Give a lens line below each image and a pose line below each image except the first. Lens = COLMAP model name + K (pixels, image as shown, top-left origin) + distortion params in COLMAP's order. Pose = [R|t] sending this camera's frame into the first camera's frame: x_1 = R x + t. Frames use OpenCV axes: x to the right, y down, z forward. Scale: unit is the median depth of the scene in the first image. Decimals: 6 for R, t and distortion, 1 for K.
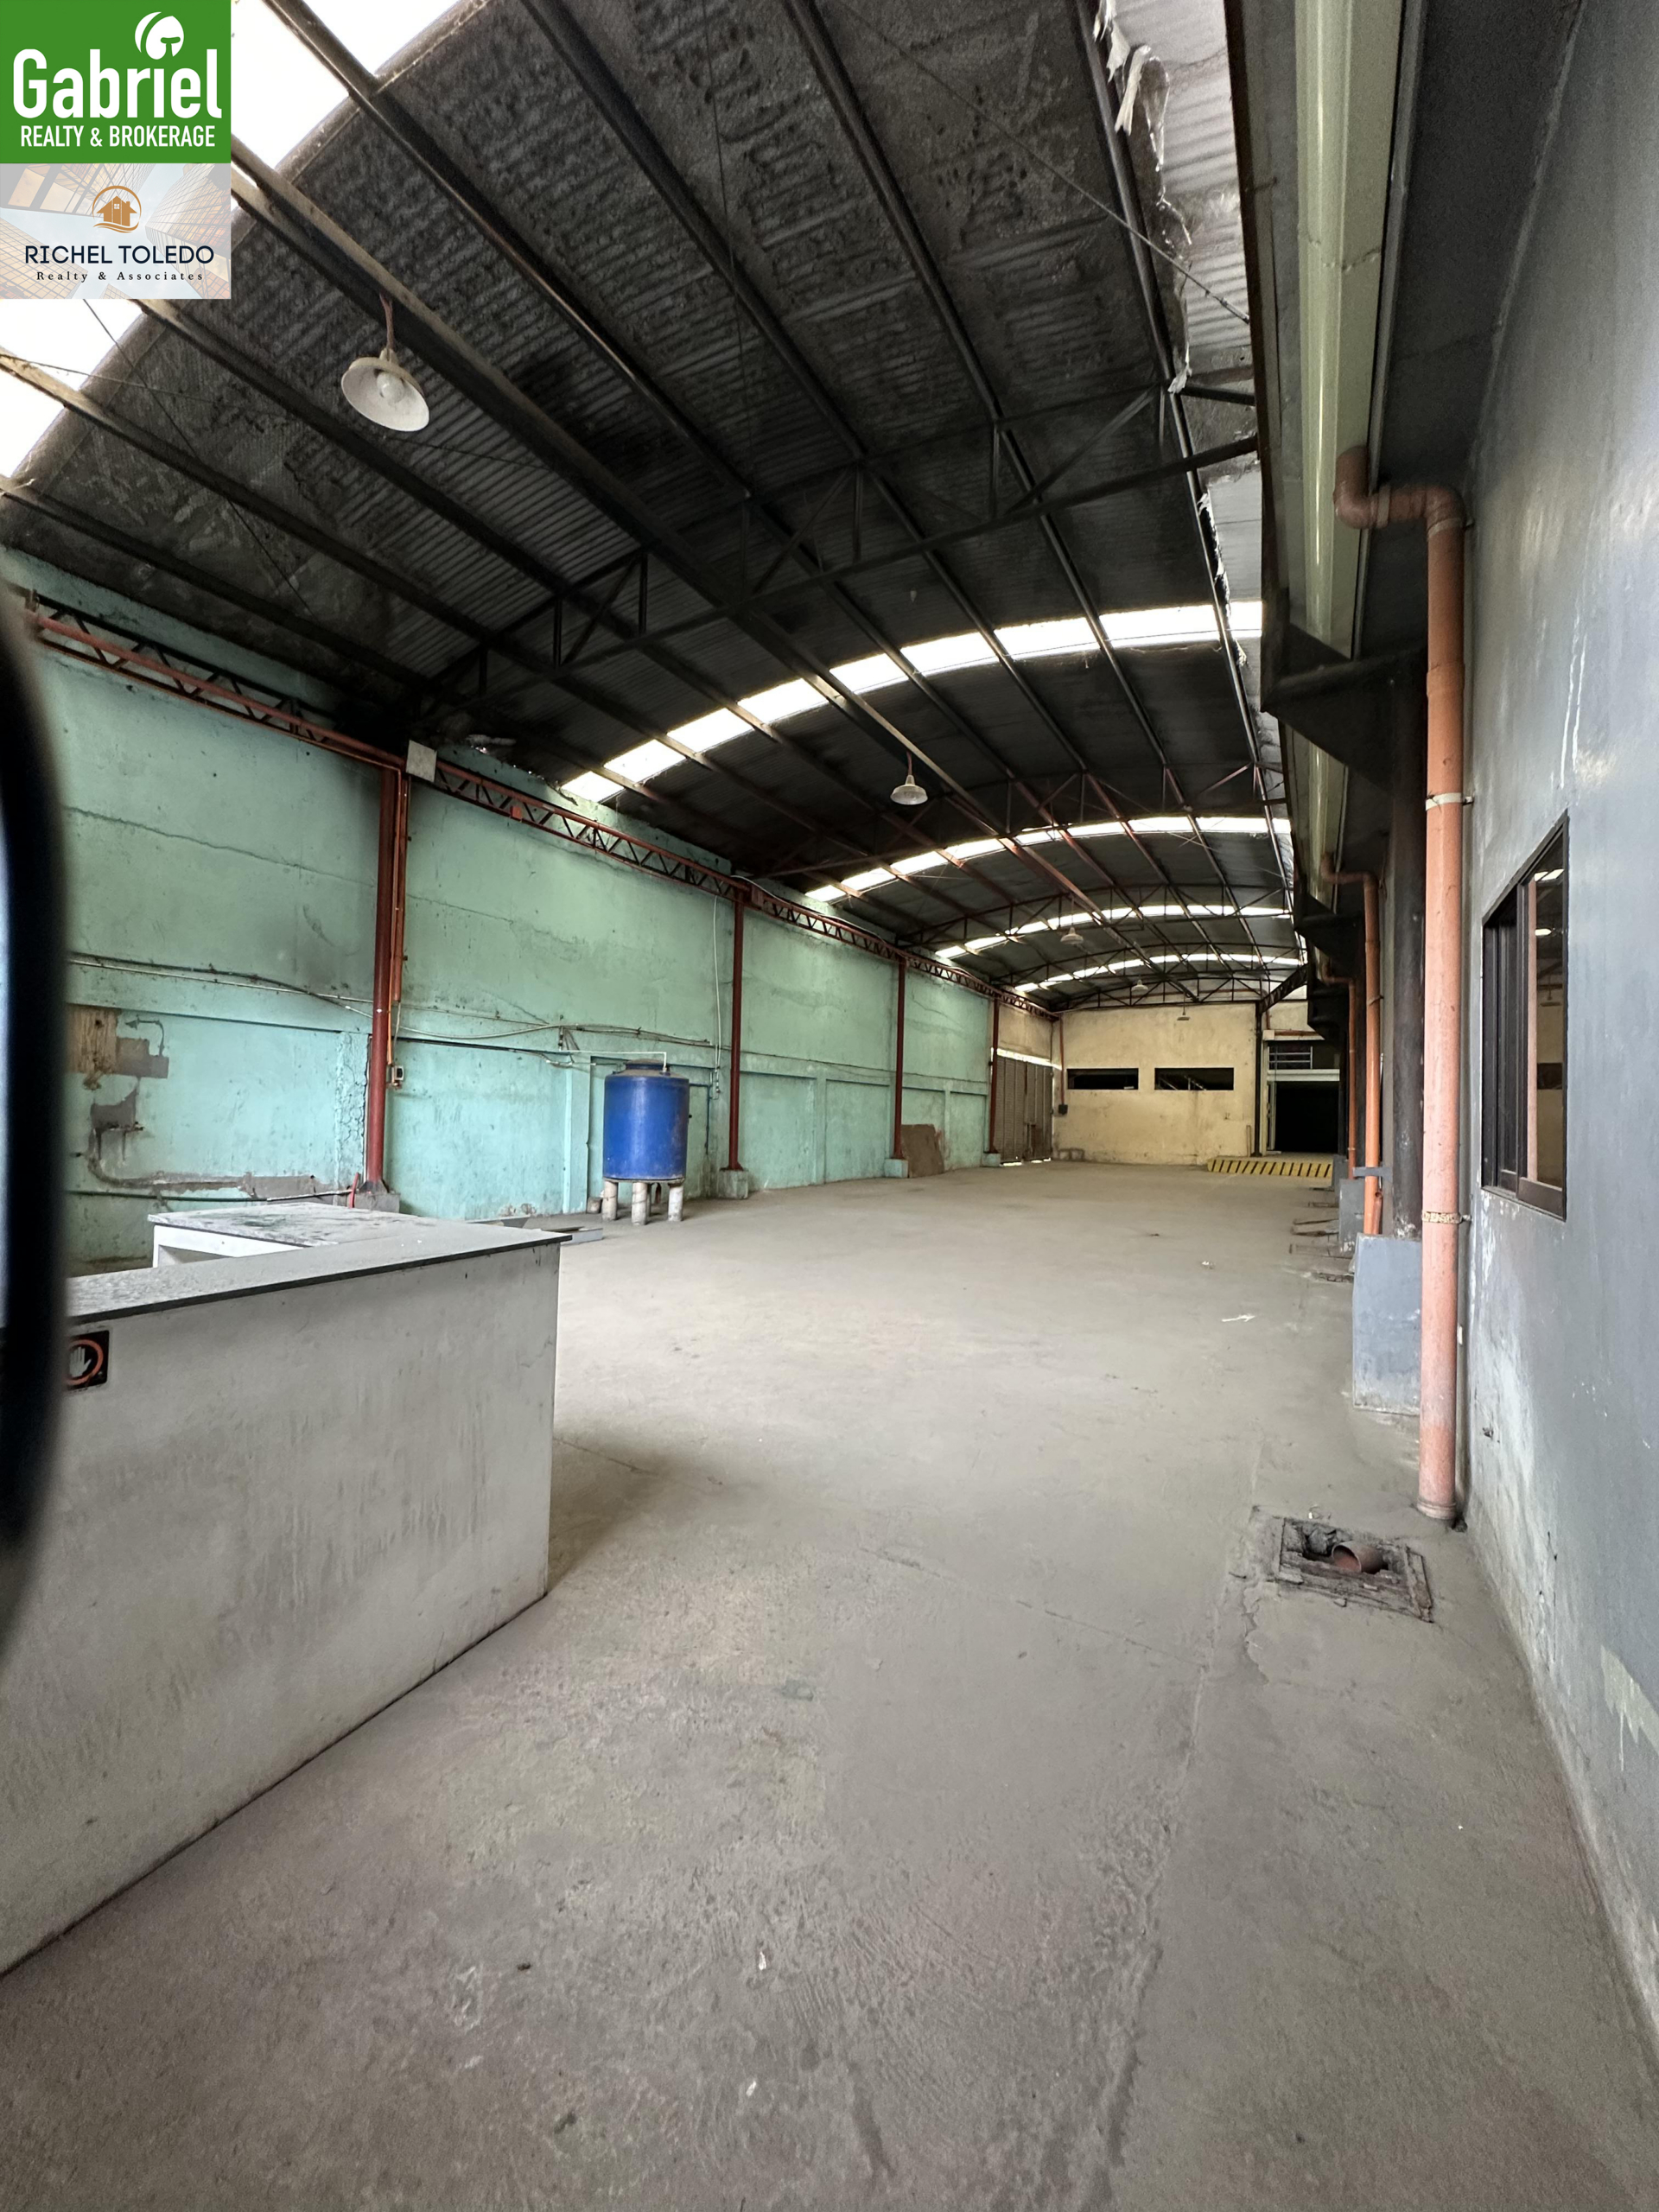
lens RADIAL K [[931.6, 0, 888.3], [0, 931.6, 1086.6], [0, 0, 1]] dist [0.036306, 0.000029]
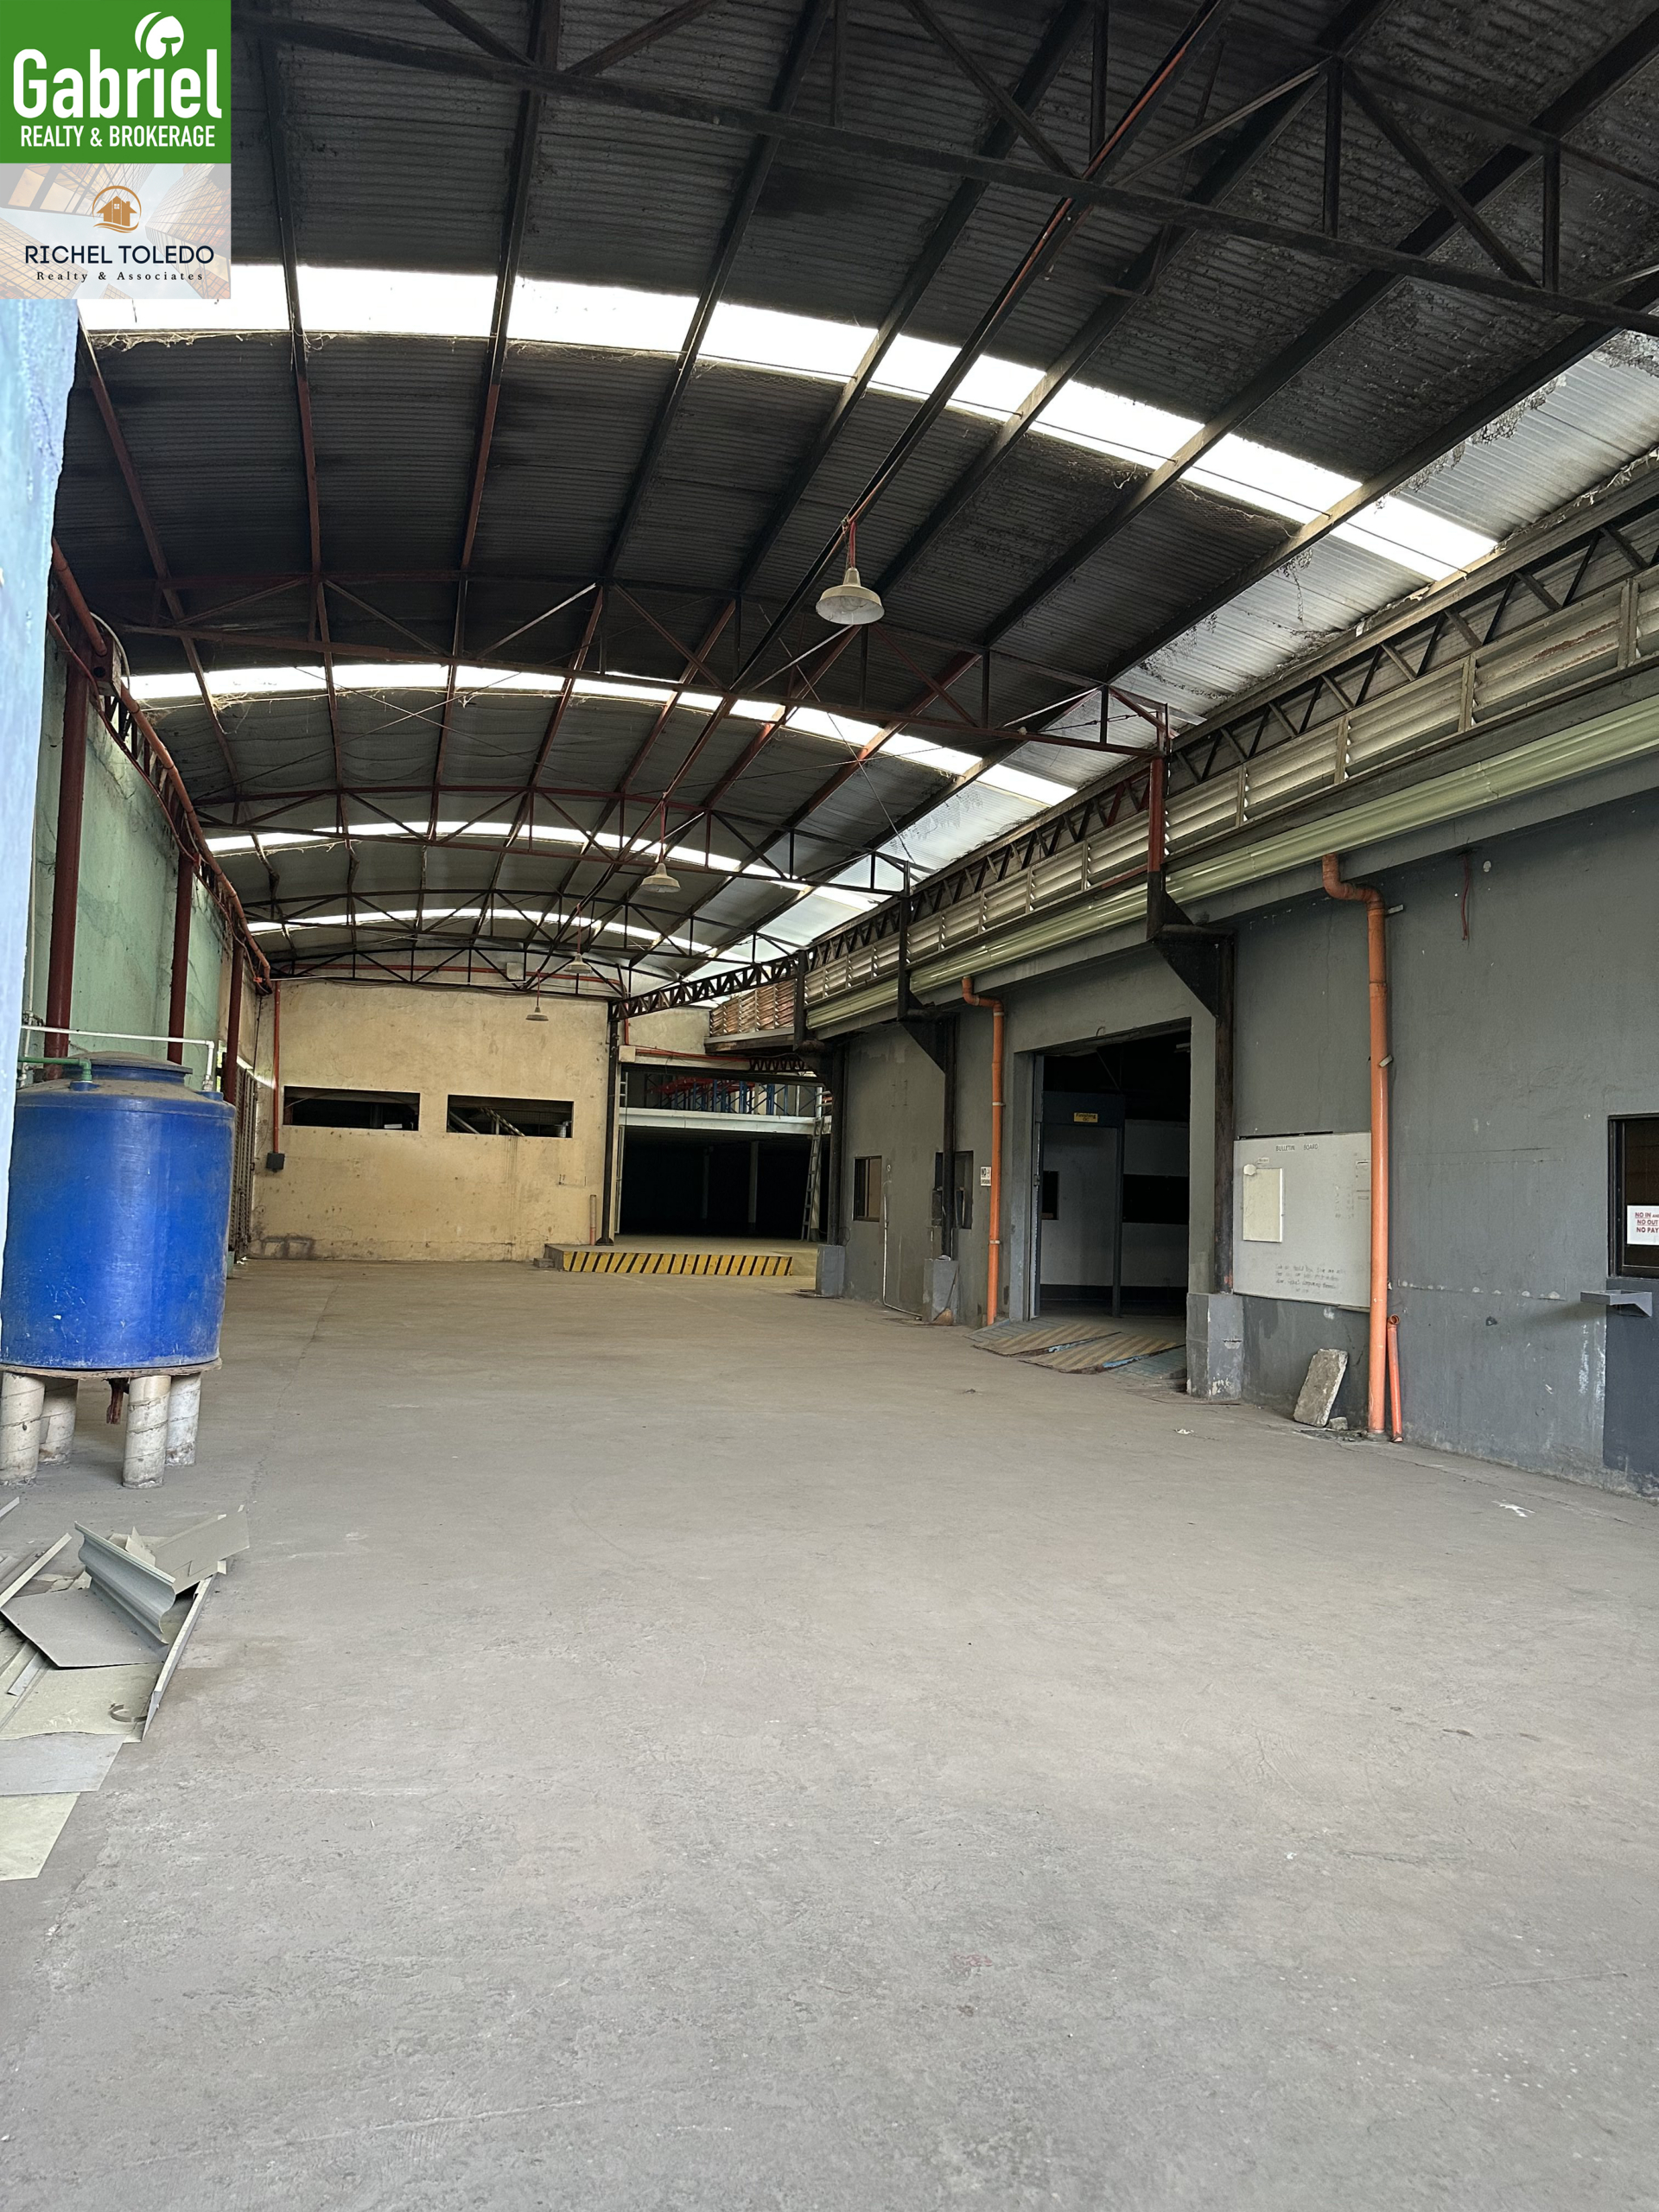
lens RADIAL K [[1556.5, 0, 820.0], [0, 1556.5, 1107.7], [0, 0, 1]] dist [0.055506, -0.067205]
pose [[0.687157, 0.042717, 0.725252, -0.260540], [-0.041542, 0.998947, -0.019477, -0.002768], [-0.725320, -0.016745, 0.688208, 0.167692]]
